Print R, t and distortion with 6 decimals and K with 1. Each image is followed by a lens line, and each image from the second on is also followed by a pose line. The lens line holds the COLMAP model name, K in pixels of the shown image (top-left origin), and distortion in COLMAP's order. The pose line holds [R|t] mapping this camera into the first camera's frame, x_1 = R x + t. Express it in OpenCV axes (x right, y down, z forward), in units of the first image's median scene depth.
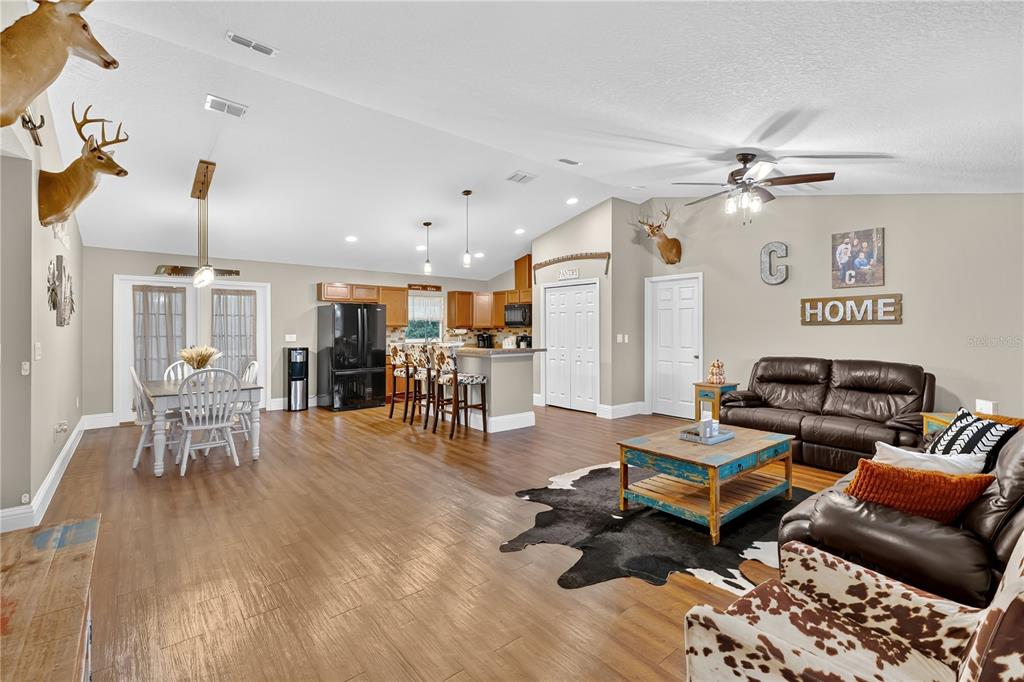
lens RADIAL K [[448.5, 0, 503.9], [0, 448.5, 332.0], [0, 0, 1]] dist [0.006445, -0.001772]
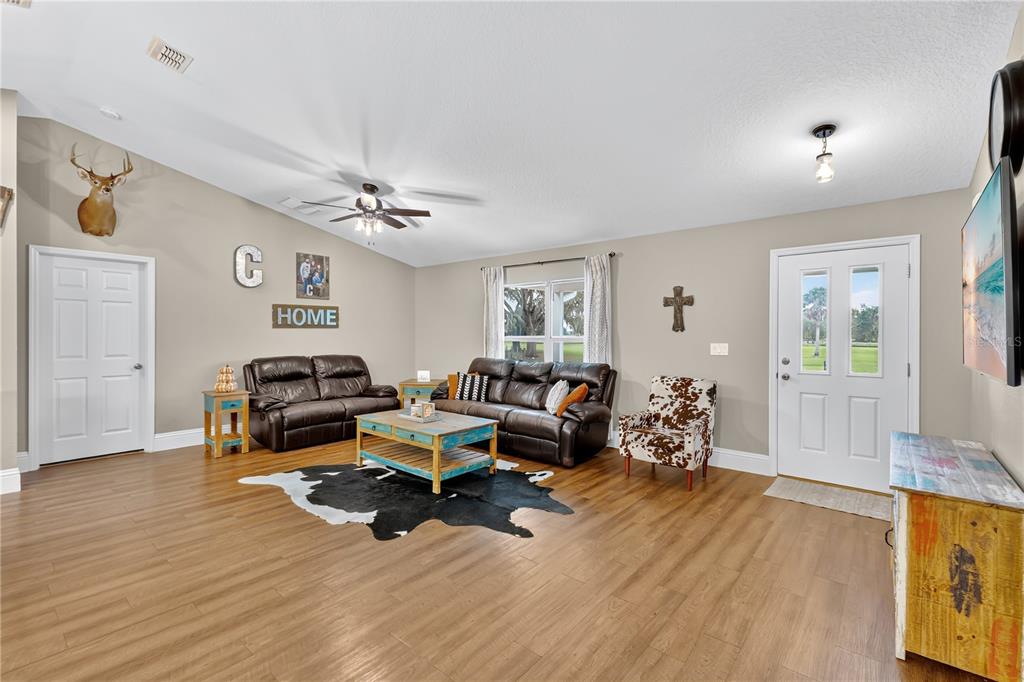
lens RADIAL K [[448.5, 0, 516.9], [0, 448.5, 337.4], [0, 0, 1]] dist [0.006445, -0.001772]
pose [[-0.190340, -0.009269, 0.981675, -0.421705], [0.000195, 0.999955, 0.009480, -0.001705], [-0.981718, 0.001996, -0.190329, 0.495429]]
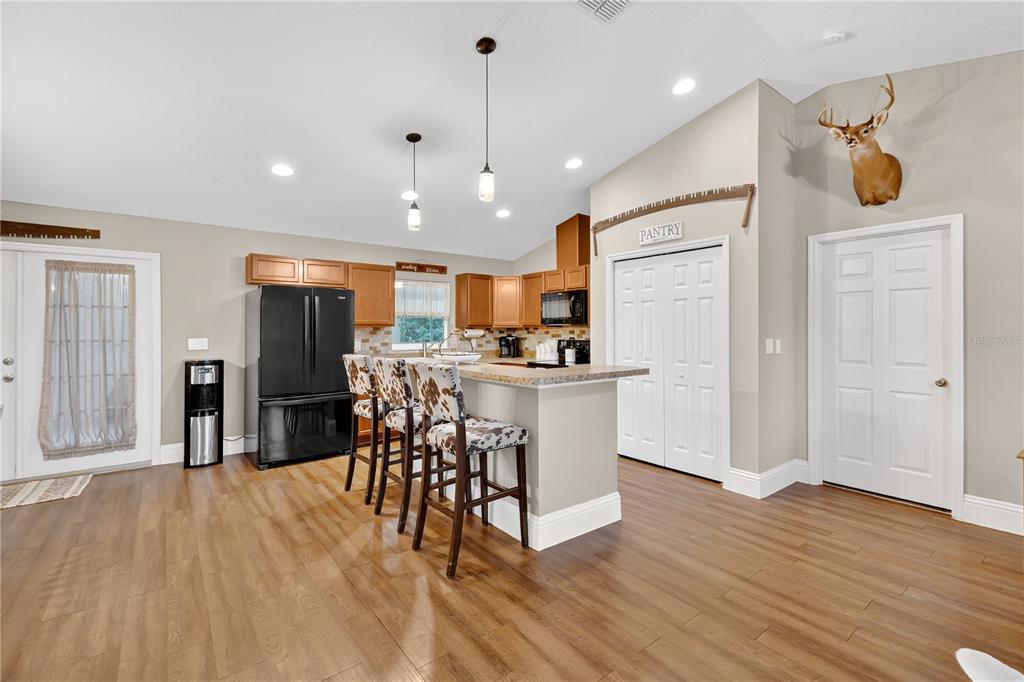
lens RADIAL K [[448.5, 0, 501.0], [0, 448.5, 329.6], [0, 0, 1]] dist [0.006445, -0.001772]
pose [[0.999160, -0.001030, -0.040959, -0.041306], [0.000685, 0.999964, -0.008432, -0.001278], [0.040967, 0.008397, 0.999125, 0.454313]]
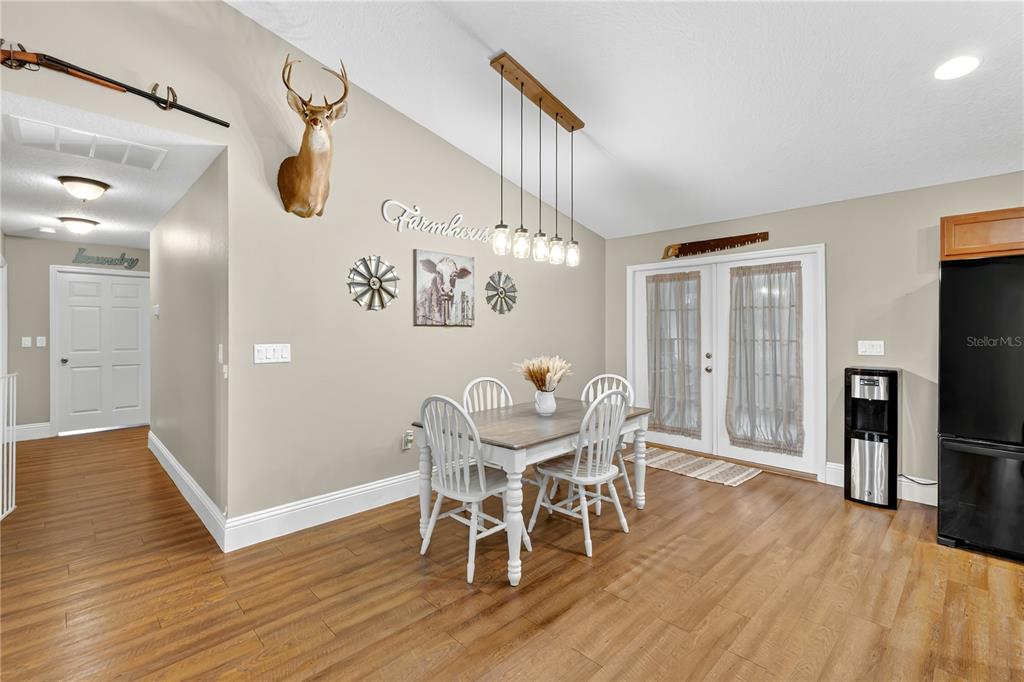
lens RADIAL K [[448.5, 0, 515.9], [0, 448.5, 328.8], [0, 0, 1]] dist [0.006445, -0.001772]
pose [[0.102684, 0.001029, -0.994713, -0.030790], [-0.008506, 0.999964, 0.000156, -0.005196], [0.994678, 0.008445, 0.102690, 0.635811]]
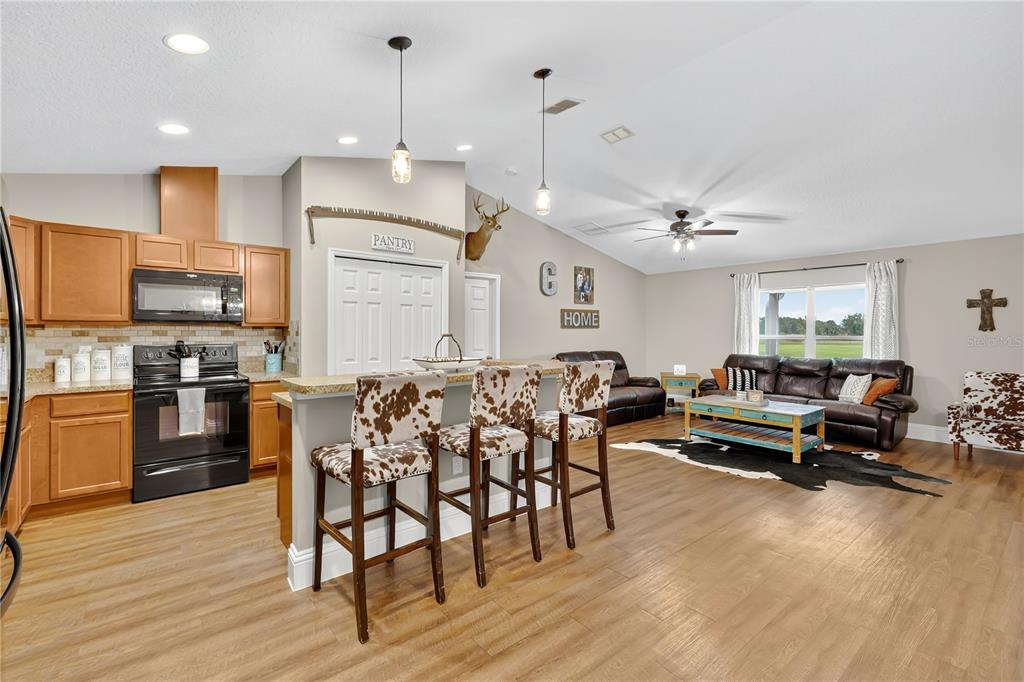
lens RADIAL K [[448.5, 0, 515.3], [0, 448.5, 330.6], [0, 0, 1]] dist [0.006445, -0.001772]
pose [[-0.000603, 0.002807, 0.999996, -0.540834], [0.001925, 0.999994, -0.002806, -0.003980], [-0.999998, 0.001923, -0.000609, 0.904823]]
